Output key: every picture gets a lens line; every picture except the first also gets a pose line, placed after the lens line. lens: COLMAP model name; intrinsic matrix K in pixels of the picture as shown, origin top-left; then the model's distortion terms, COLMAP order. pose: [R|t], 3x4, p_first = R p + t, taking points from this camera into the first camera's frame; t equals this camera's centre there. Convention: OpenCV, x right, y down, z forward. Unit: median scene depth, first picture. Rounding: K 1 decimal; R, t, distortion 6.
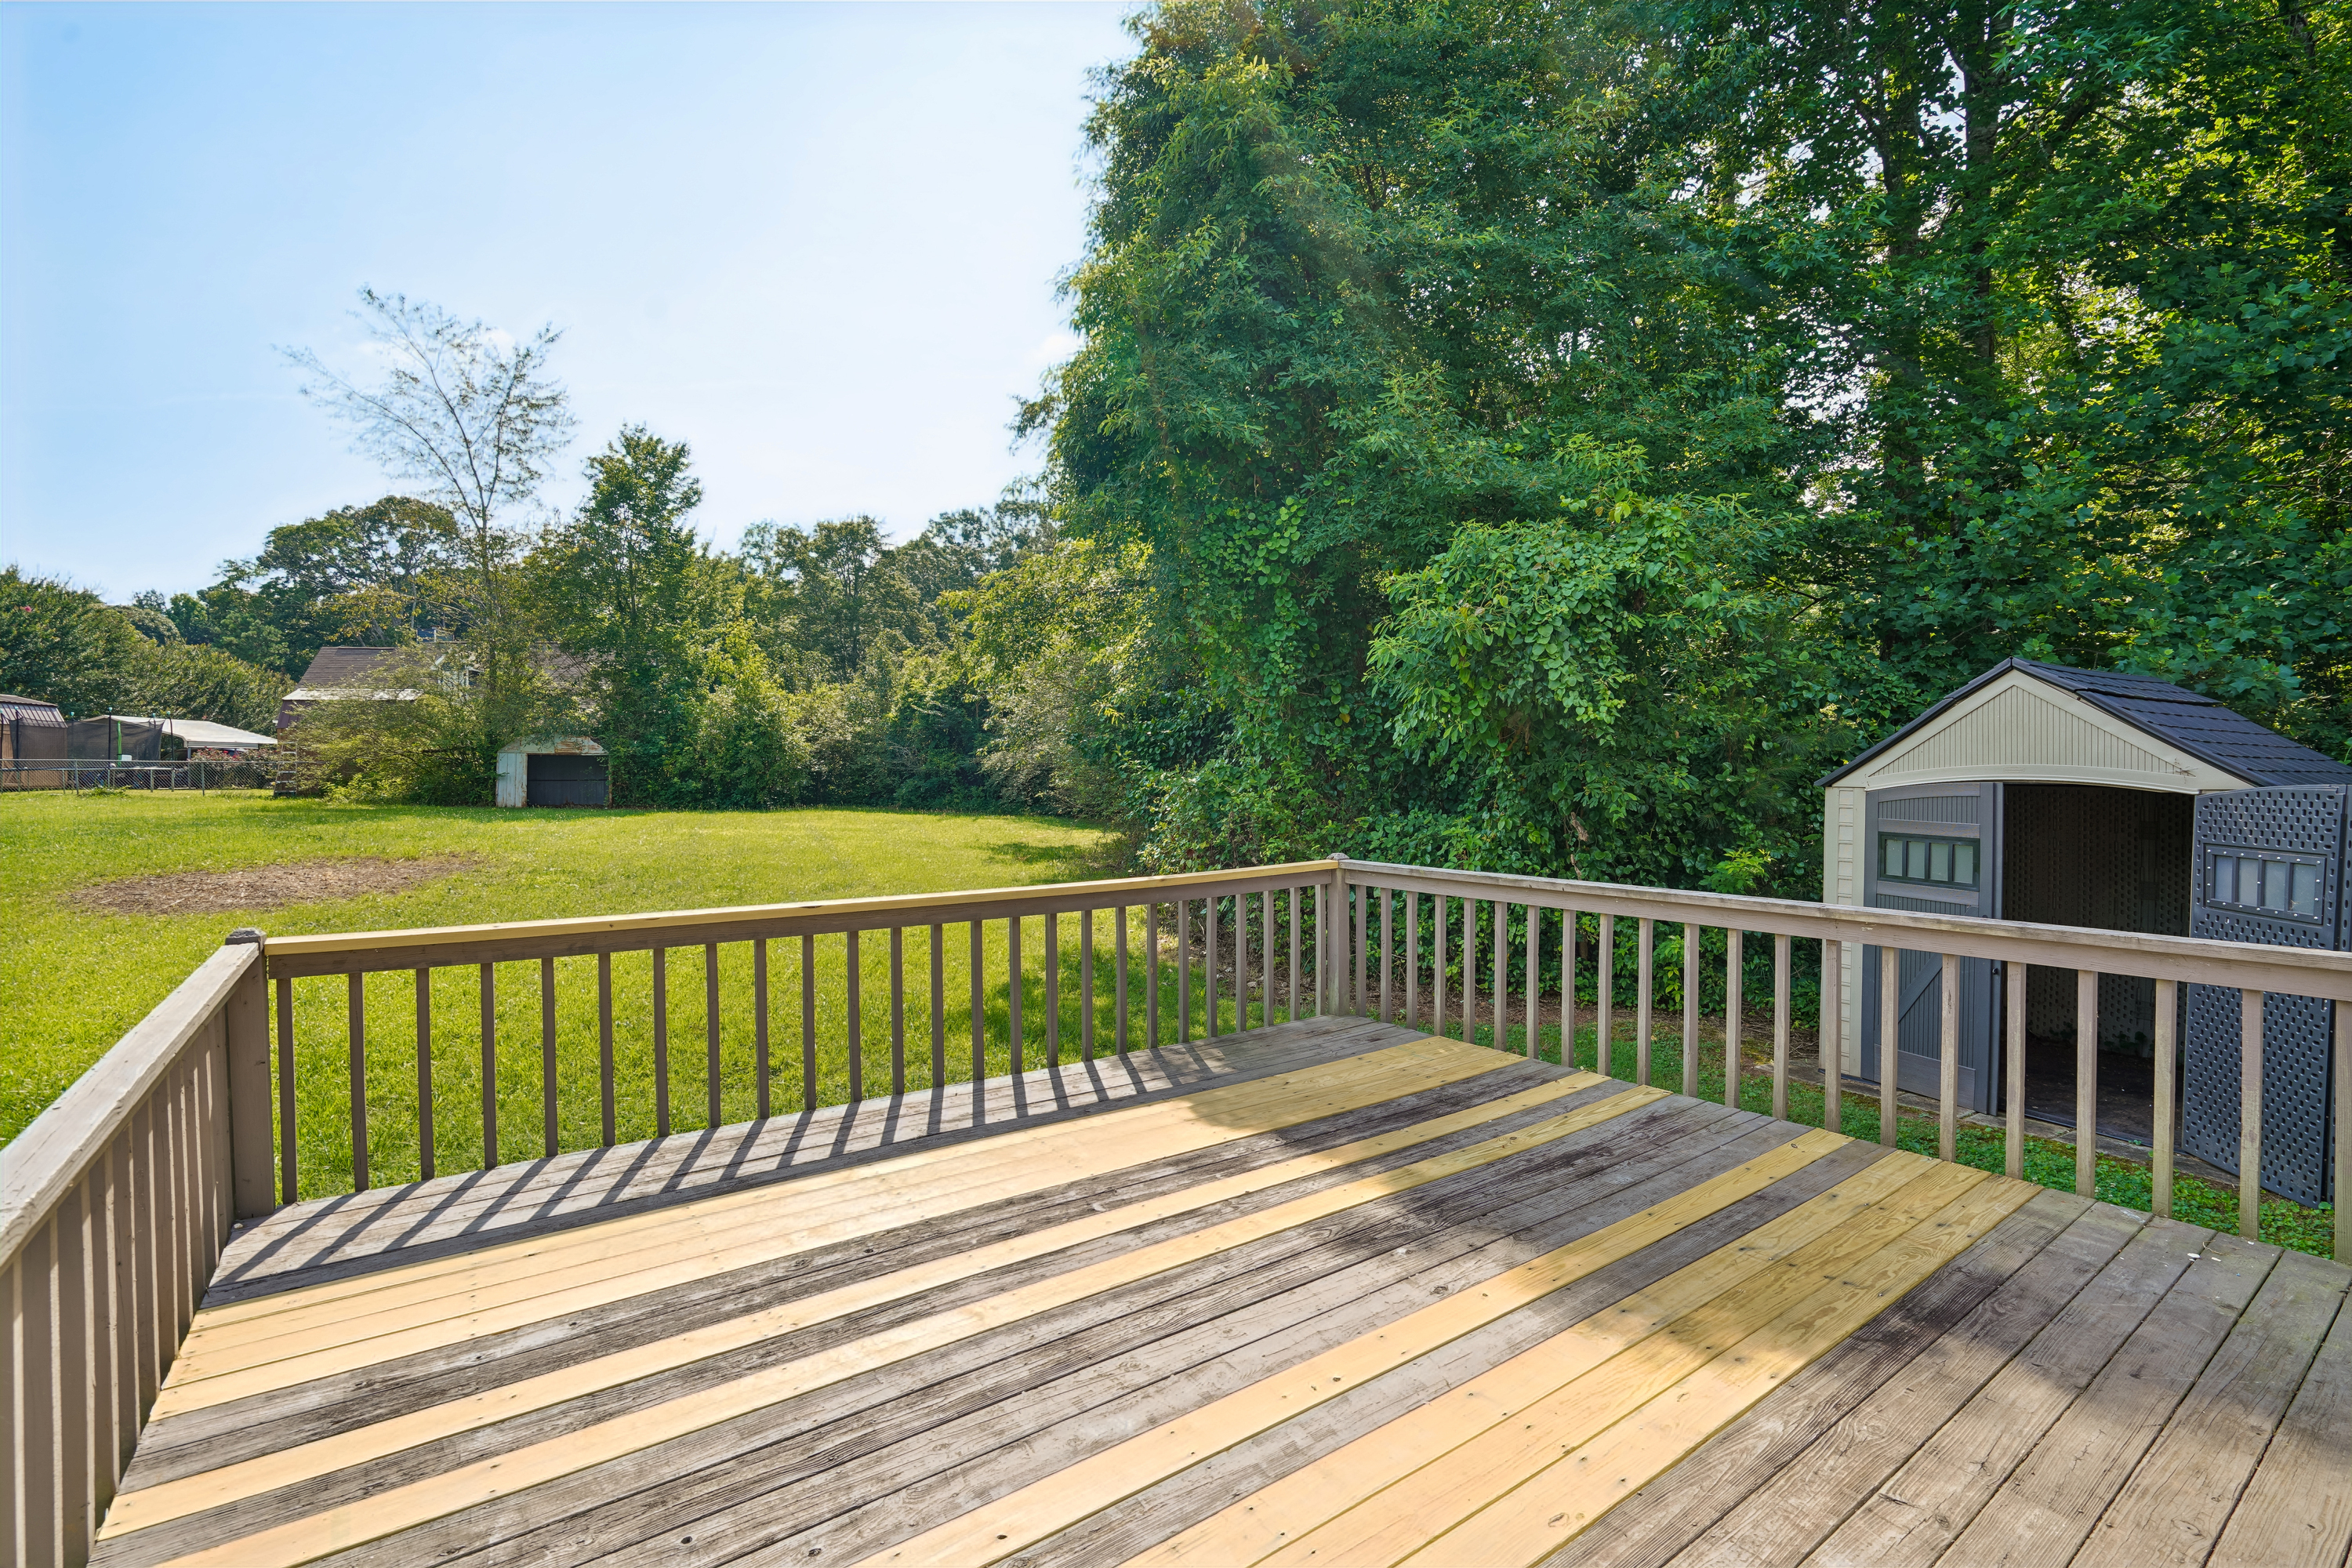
lens RADIAL K [[1082.5, 0, 1164.8], [0, 1082.5, 778.7], [0, 0, 1]] dist [-0.062099, 0.028013]
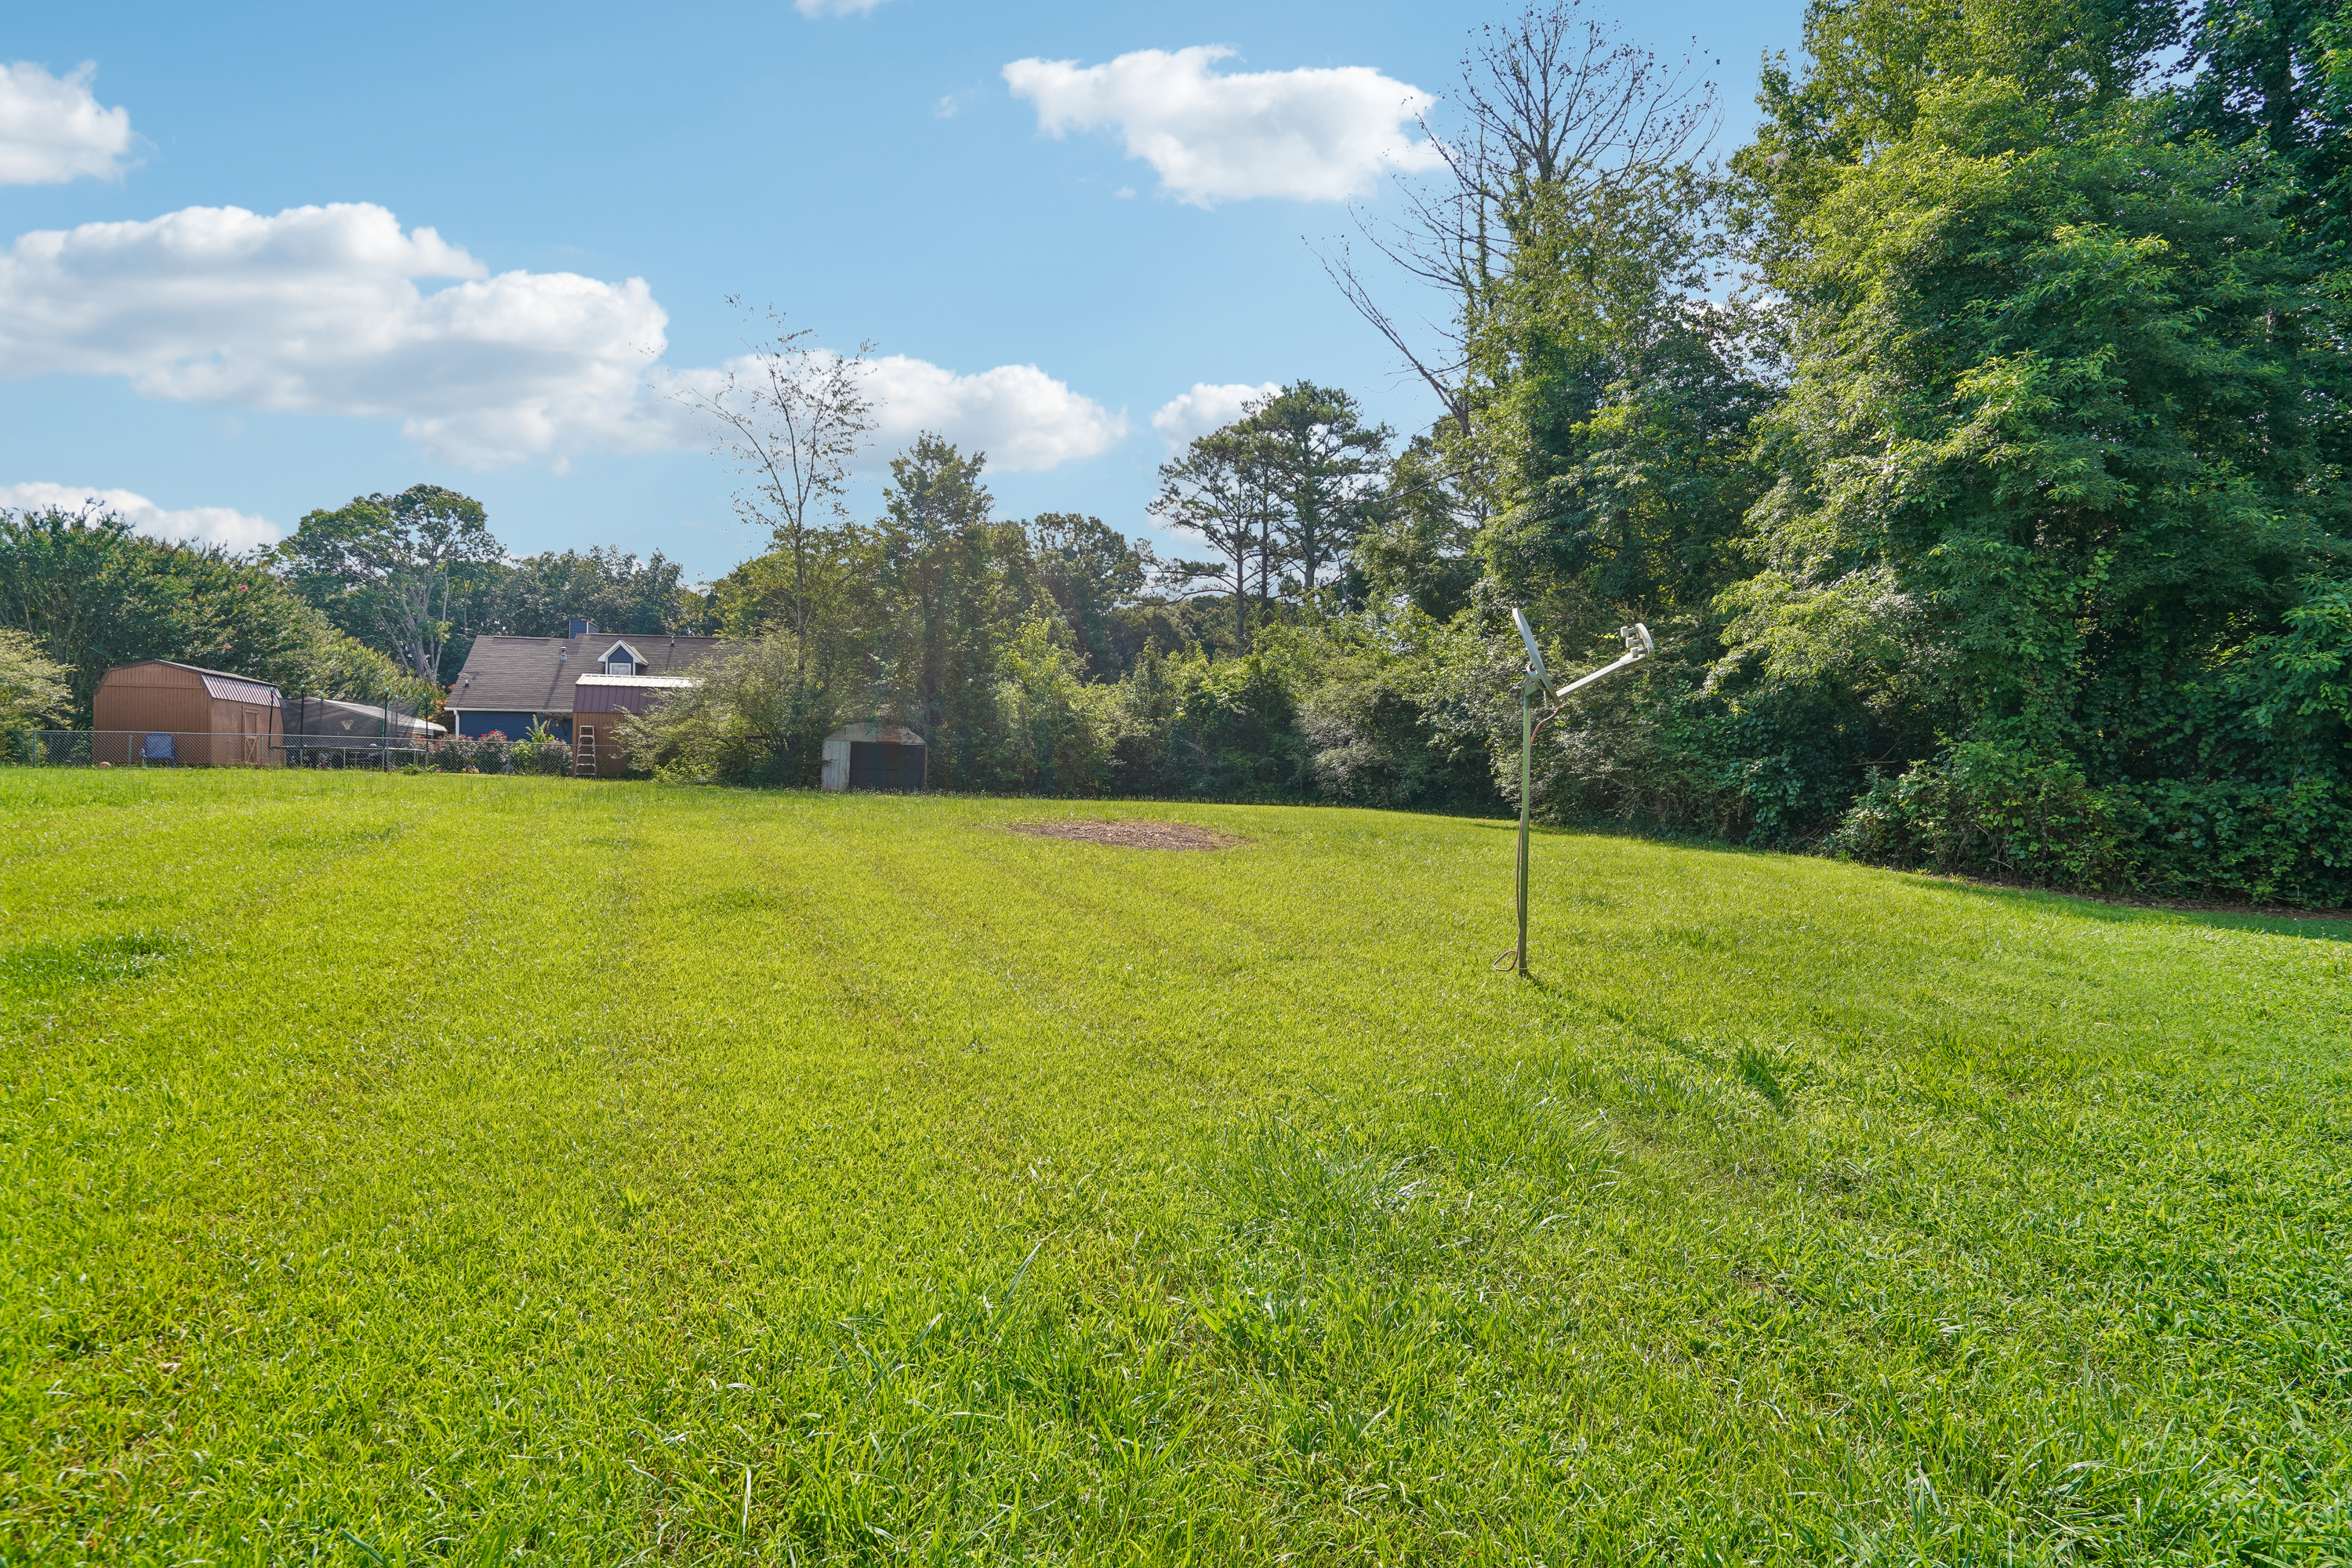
lens RADIAL K [[1082.5, 0, 1164.8], [0, 1082.5, 778.7], [0, 0, 1]] dist [-0.062099, 0.028013]
pose [[0.997090, 0.019245, 0.073761, -2.442452], [-0.018144, 0.999714, -0.015564, 0.157035], [-0.074039, 0.014180, 0.997155, -0.501272]]
